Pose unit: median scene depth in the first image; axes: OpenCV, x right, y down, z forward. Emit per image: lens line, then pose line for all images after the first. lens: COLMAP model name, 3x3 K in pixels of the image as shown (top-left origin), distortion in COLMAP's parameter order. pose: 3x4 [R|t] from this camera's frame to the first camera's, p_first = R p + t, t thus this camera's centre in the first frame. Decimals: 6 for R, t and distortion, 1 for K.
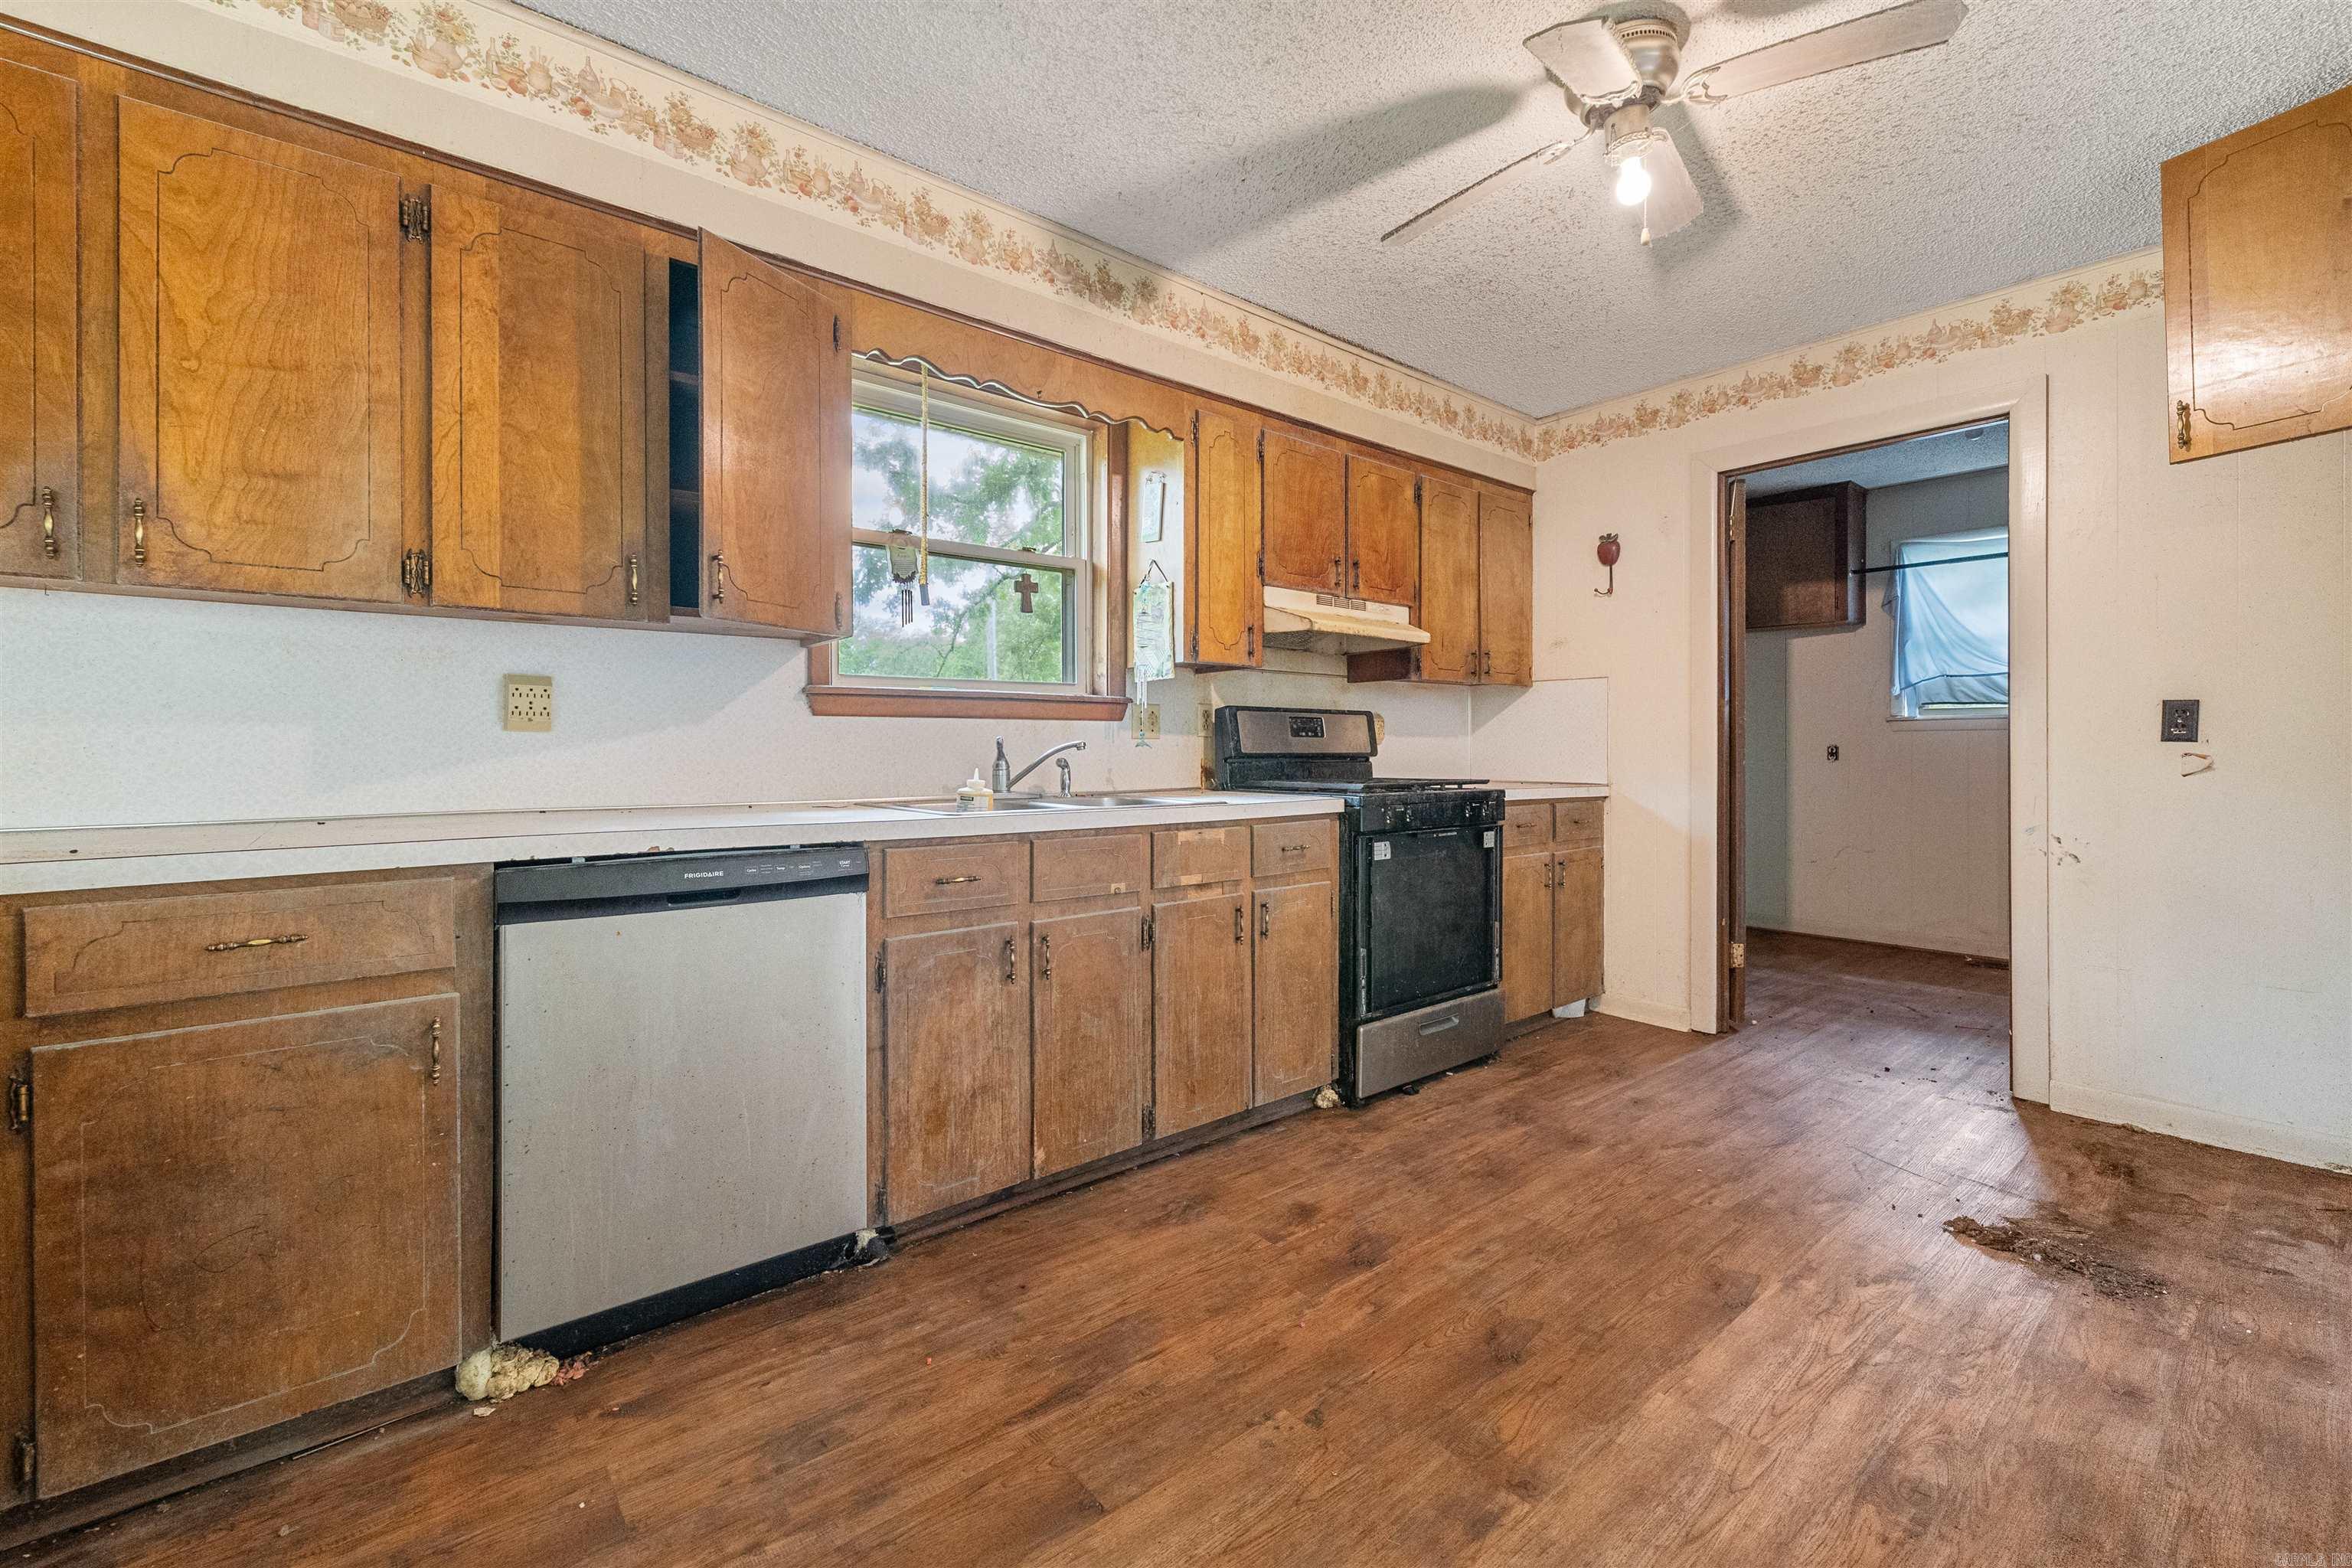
lens RADIAL K [[972.9, 0, 1170.9], [0, 972.9, 743.8], [0, 0, 1]] dist [0.006301, -0.003952]
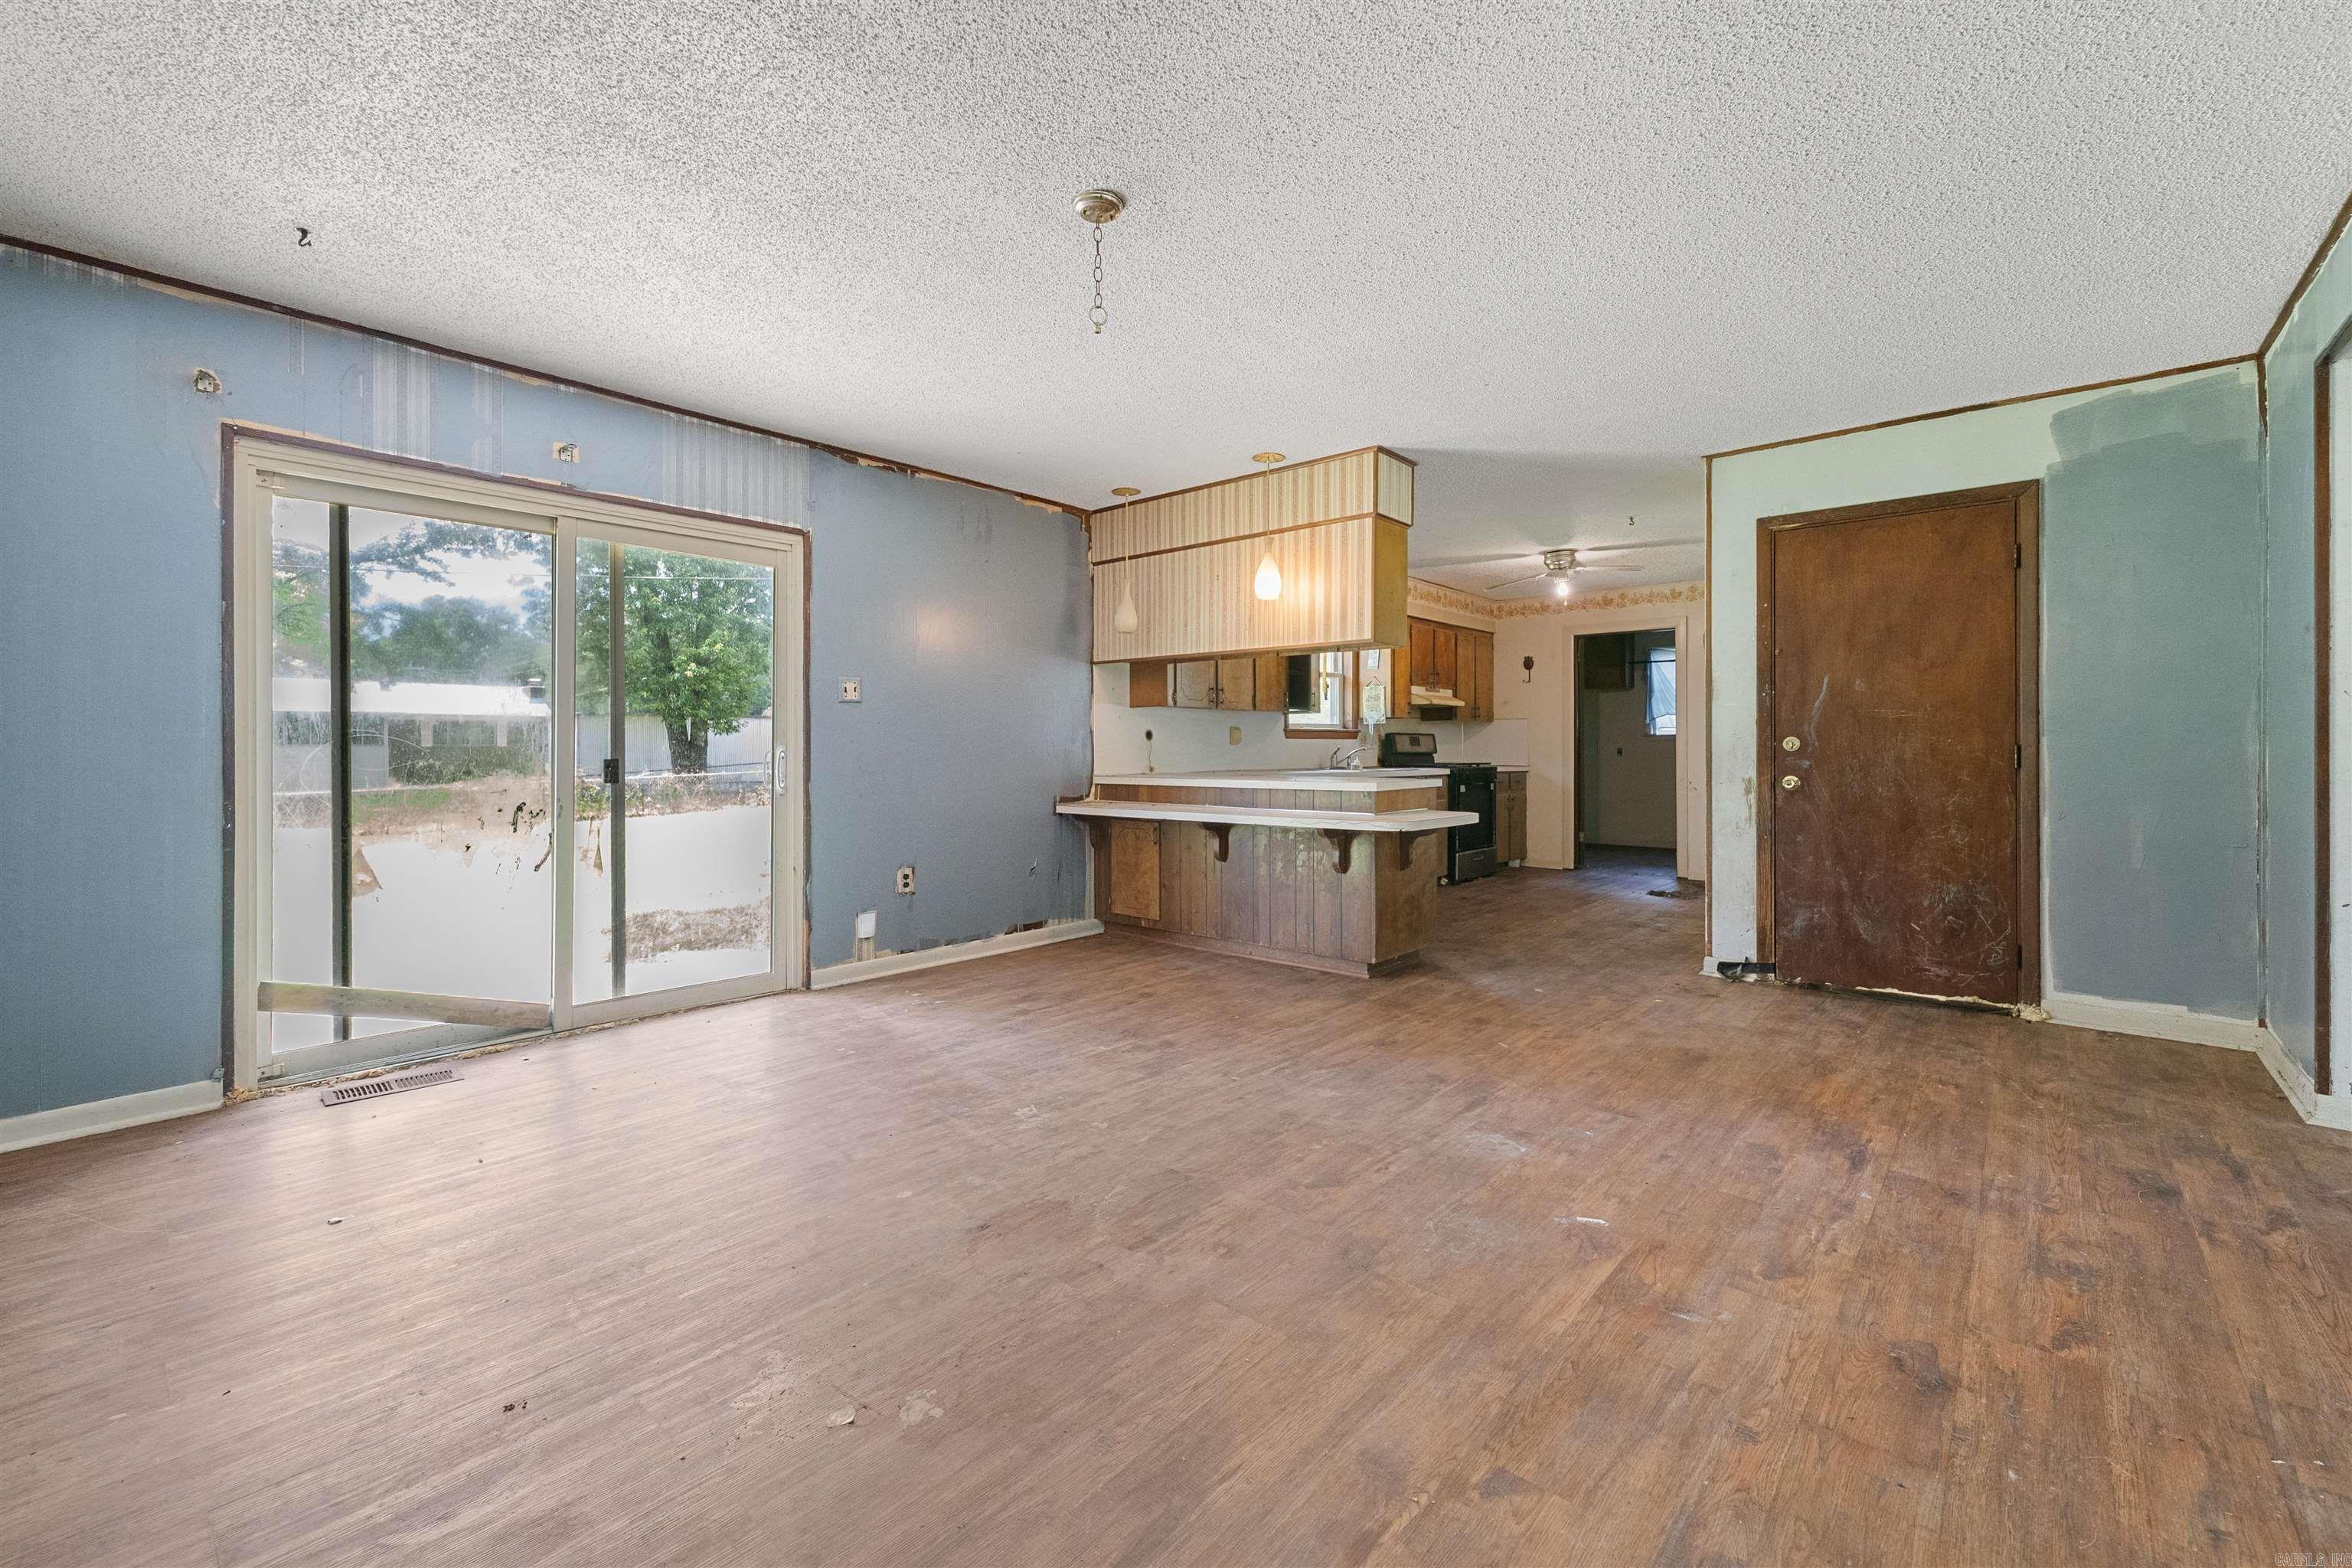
lens RADIAL K [[972.9, 0, 1170.9], [0, 972.9, 743.8], [0, 0, 1]] dist [0.006301, -0.003952]
pose [[0.987371, -0.000162, 0.158424, -0.973134], [0.000489, 0.999998, -0.002026, -0.007466], [-0.158424, 0.002078, 0.987369, -1.474609]]
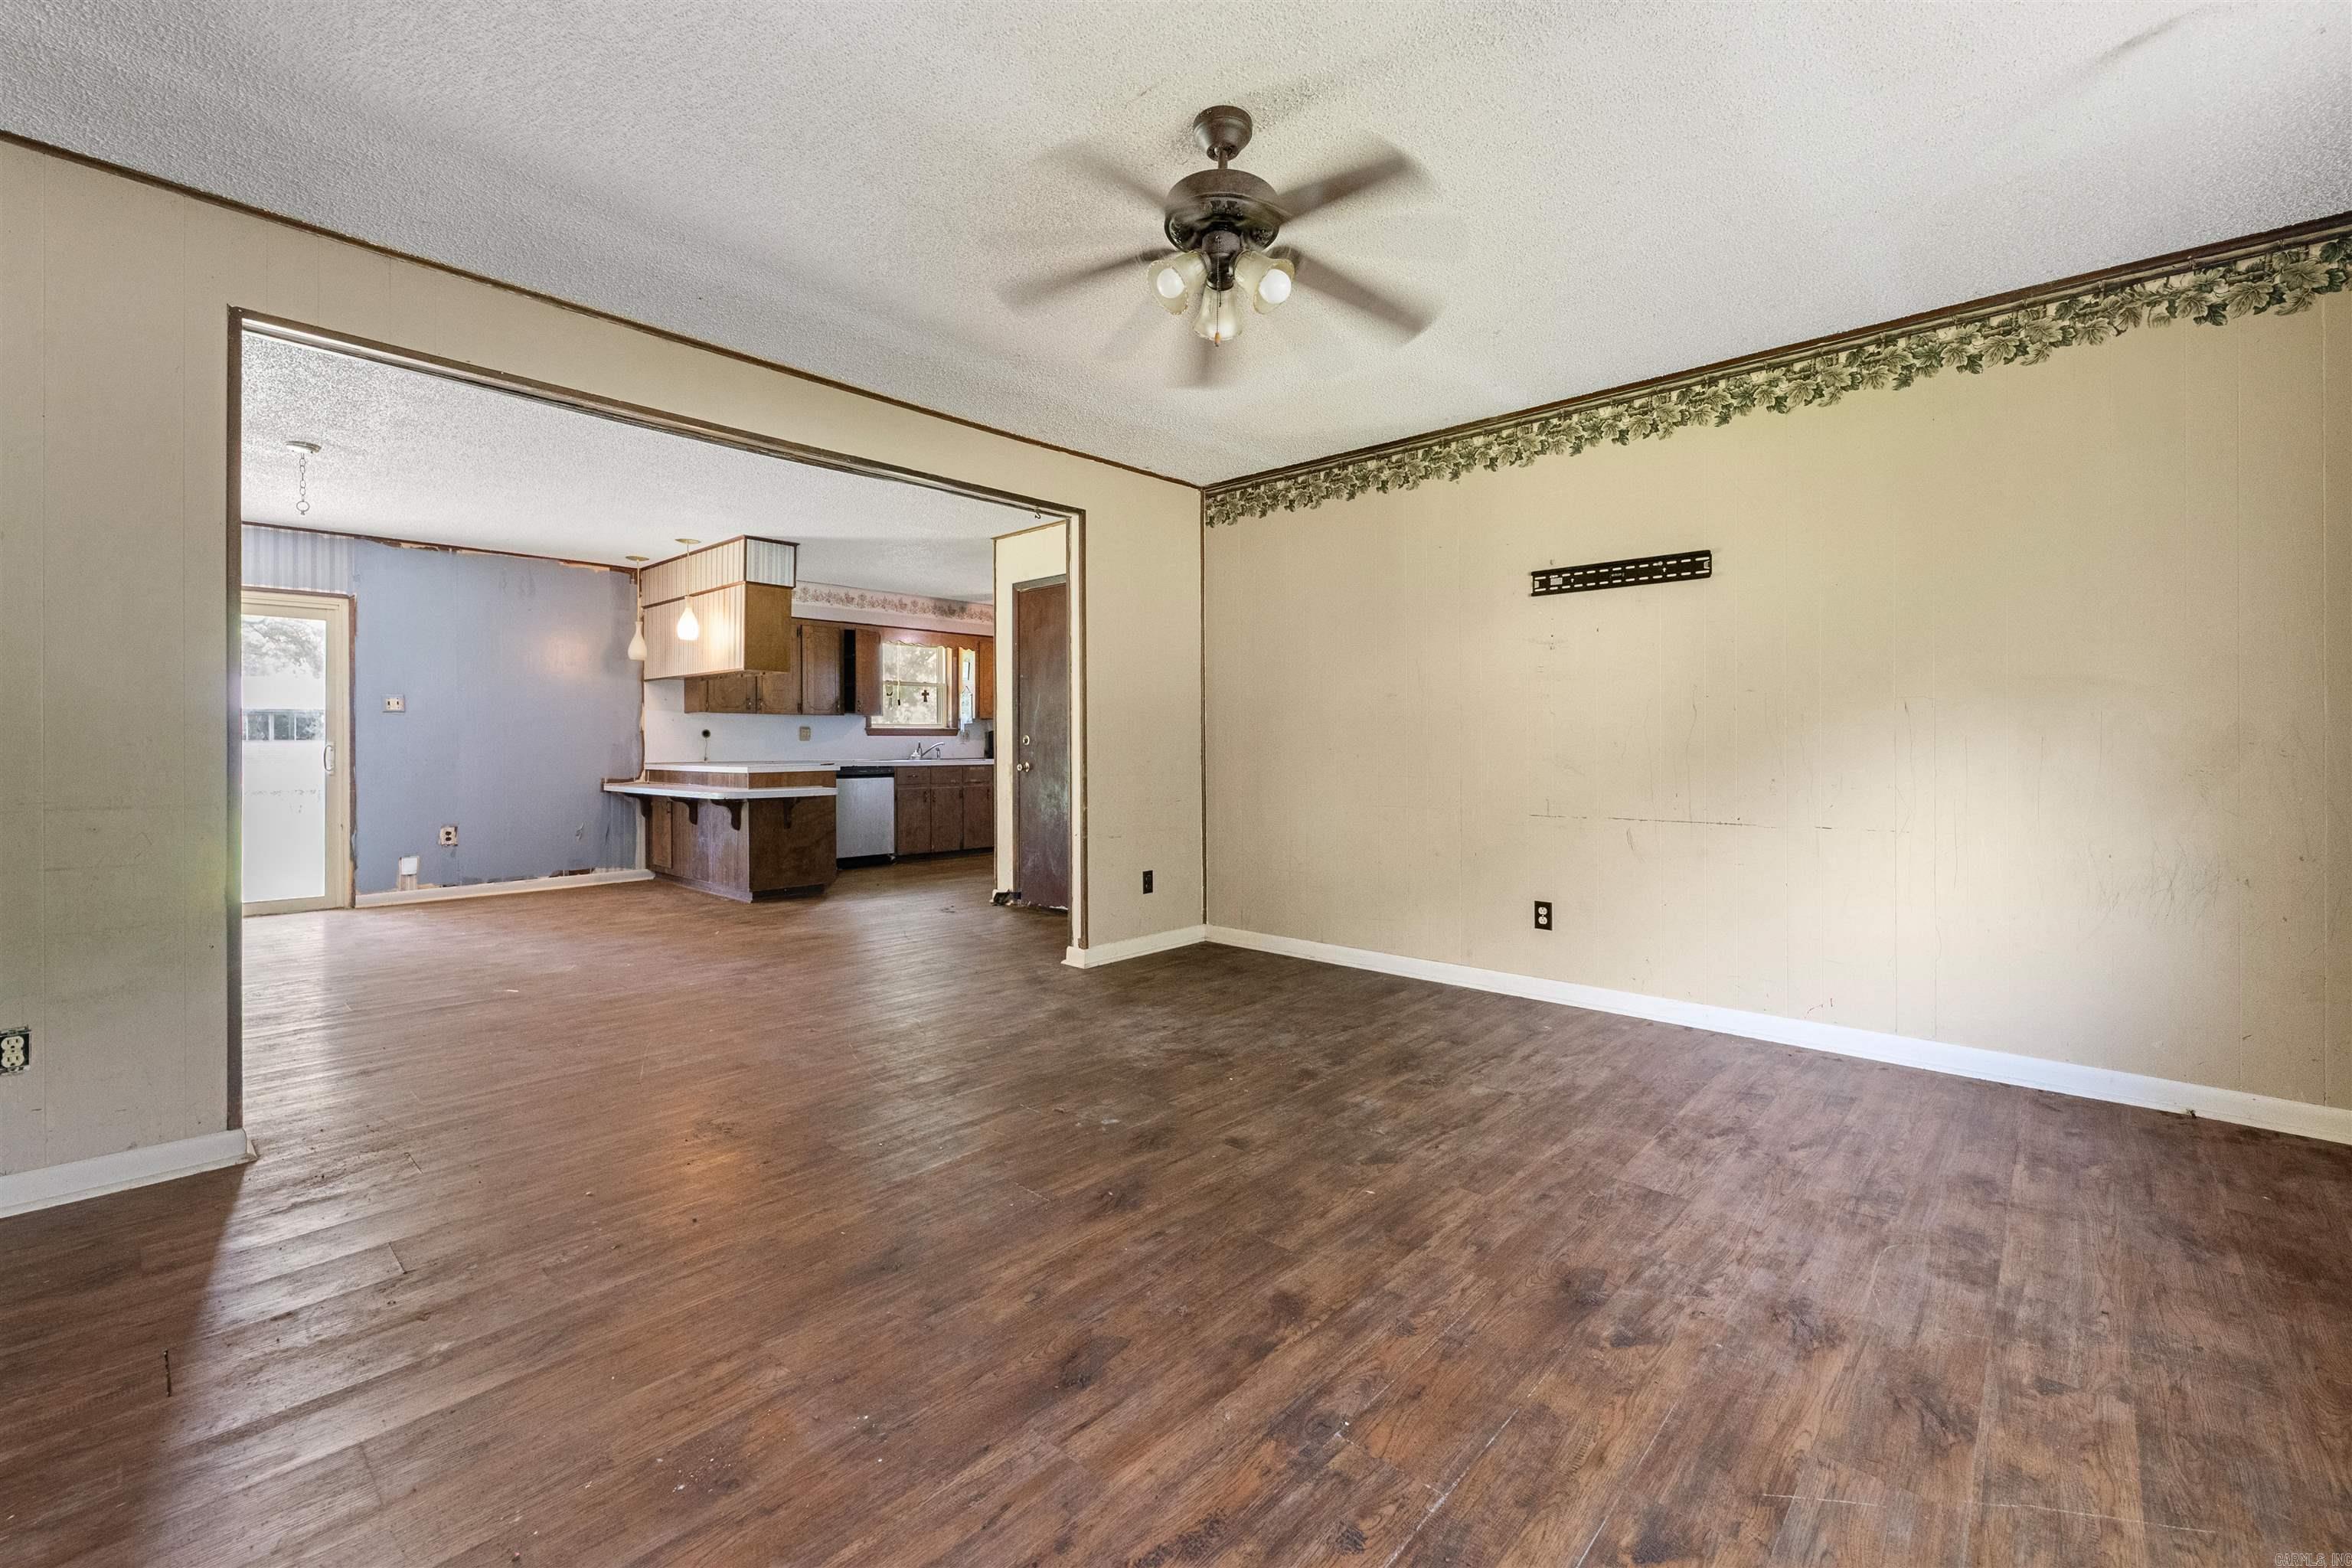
lens RADIAL K [[961.4, 0, 1169.6], [0, 961.4, 740.4], [0, 0, 1]] dist [-0.001360, -0.000009]
pose [[0.989912, -0.001496, 0.141676, 0.202046], [0.001437, 0.999999, 0.000520, -0.009593], [-0.141676, -0.000311, 0.989913, -2.295943]]
